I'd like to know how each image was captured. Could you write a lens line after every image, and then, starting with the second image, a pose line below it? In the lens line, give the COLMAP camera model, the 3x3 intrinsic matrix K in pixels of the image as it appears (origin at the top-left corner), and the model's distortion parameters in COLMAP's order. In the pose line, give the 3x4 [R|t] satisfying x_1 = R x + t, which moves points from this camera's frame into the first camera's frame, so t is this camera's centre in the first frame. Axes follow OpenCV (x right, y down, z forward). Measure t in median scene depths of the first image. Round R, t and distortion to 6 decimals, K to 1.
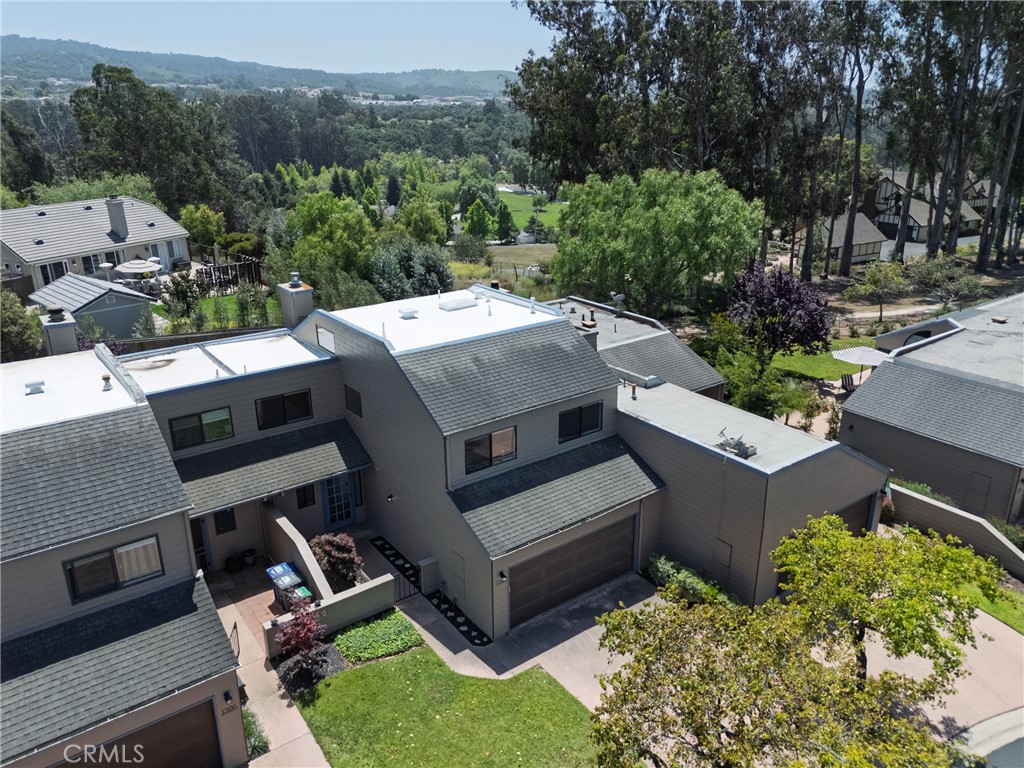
lens RADIAL K [[748.9, 0, 515.8], [0, 748.9, 384.6], [0, 0, 1]] dist [0.068829, -0.063105]
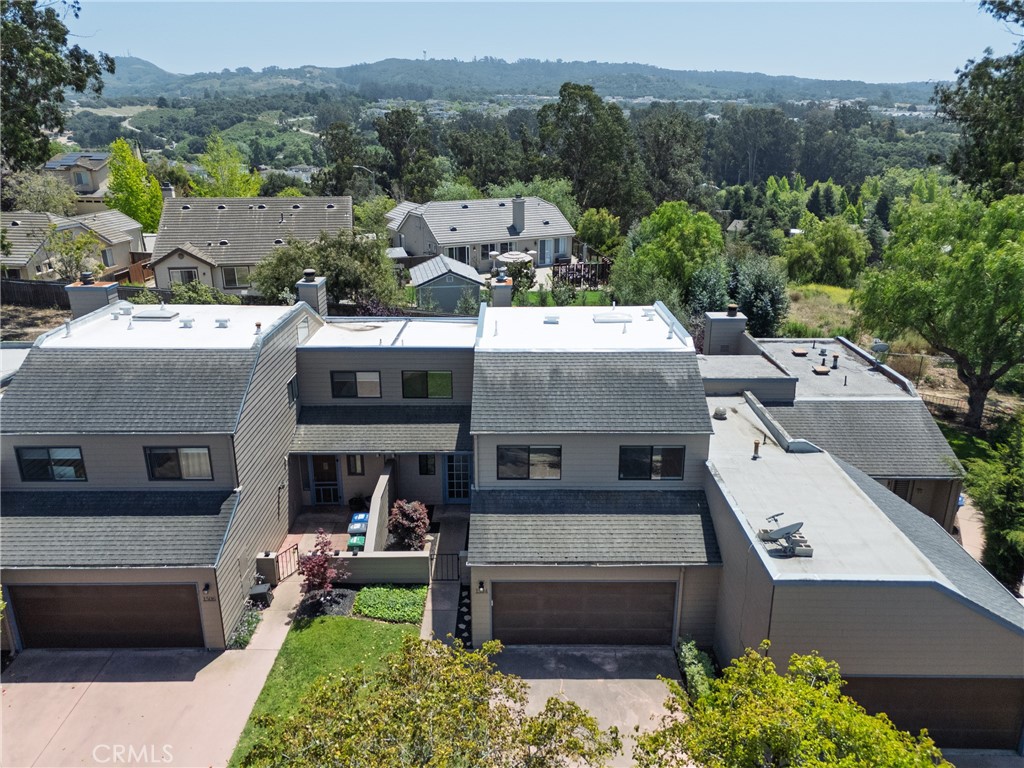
lens RADIAL K [[748.9, 0, 515.8], [0, 748.9, 384.6], [0, 0, 1]] dist [0.068829, -0.063105]
pose [[0.804792, 0.200626, -0.558623, 0.424019], [-0.209369, 0.976603, 0.049109, -0.049999], [0.555405, 0.077436, 0.827967, 0.155874]]
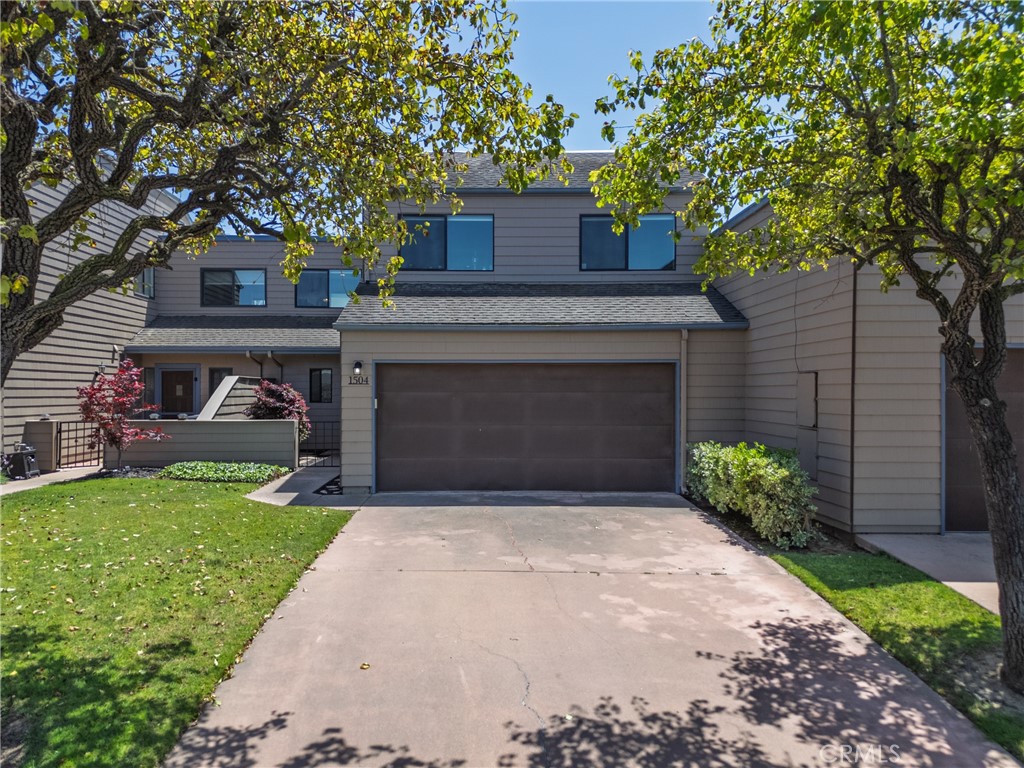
lens RADIAL K [[748.9, 0, 515.8], [0, 748.9, 384.6], [0, 0, 1]] dist [0.068829, -0.063105]
pose [[0.825684, 0.006360, -0.564098, 0.346437], [-0.203521, 0.935955, -0.287346, 0.340407], [0.526142, 0.352062, 0.774097, 0.502573]]
